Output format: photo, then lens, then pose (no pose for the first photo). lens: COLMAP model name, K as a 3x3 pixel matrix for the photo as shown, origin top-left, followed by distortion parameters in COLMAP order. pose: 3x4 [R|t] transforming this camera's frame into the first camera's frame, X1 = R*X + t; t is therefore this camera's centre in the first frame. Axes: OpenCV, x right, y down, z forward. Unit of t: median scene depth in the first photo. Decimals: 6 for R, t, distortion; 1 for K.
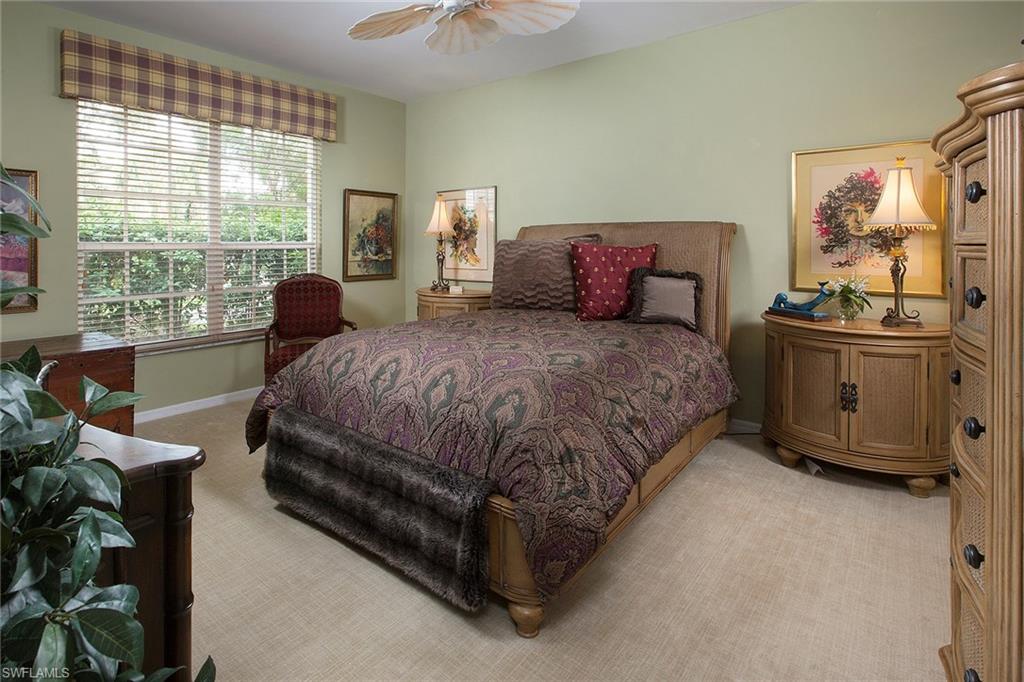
lens RADIAL K [[516.0, 0, 512.0], [0, 516.0, 341.0], [0, 0, 1]] dist [-0.000040, 0.000468]
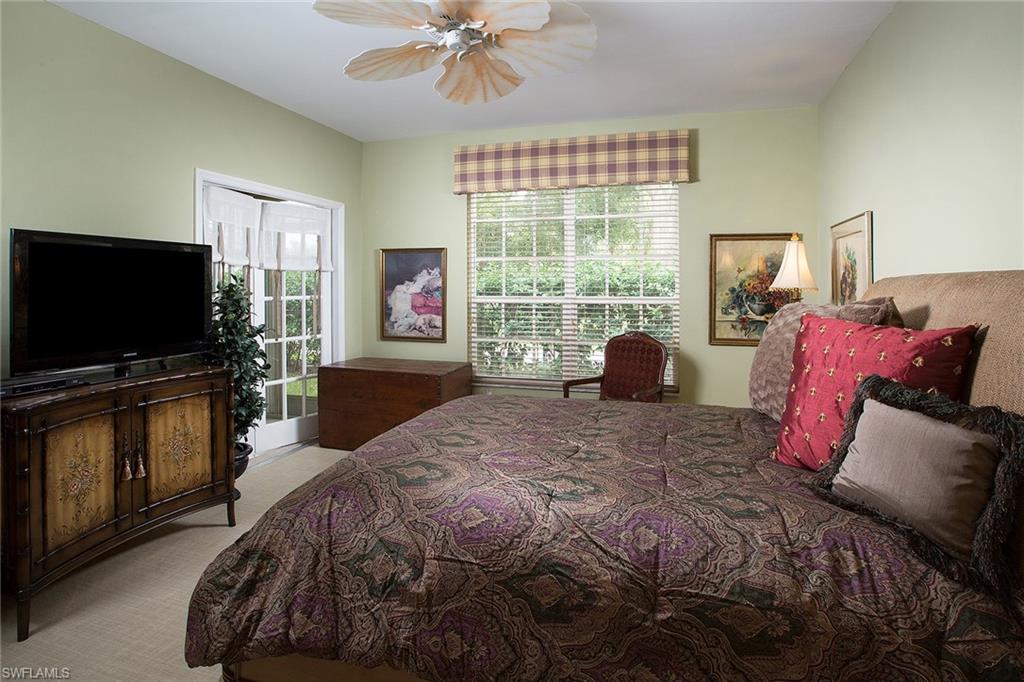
lens RADIAL K [[516.0, 0, 512.0], [0, 516.0, 341.0], [0, 0, 1]] dist [-0.000040, 0.000468]
pose [[0.381493, 0.084836, -0.920470, 0.316767], [-0.180433, 0.983459, 0.015860, -0.078641], [0.906591, 0.160033, 0.390490, 0.396895]]
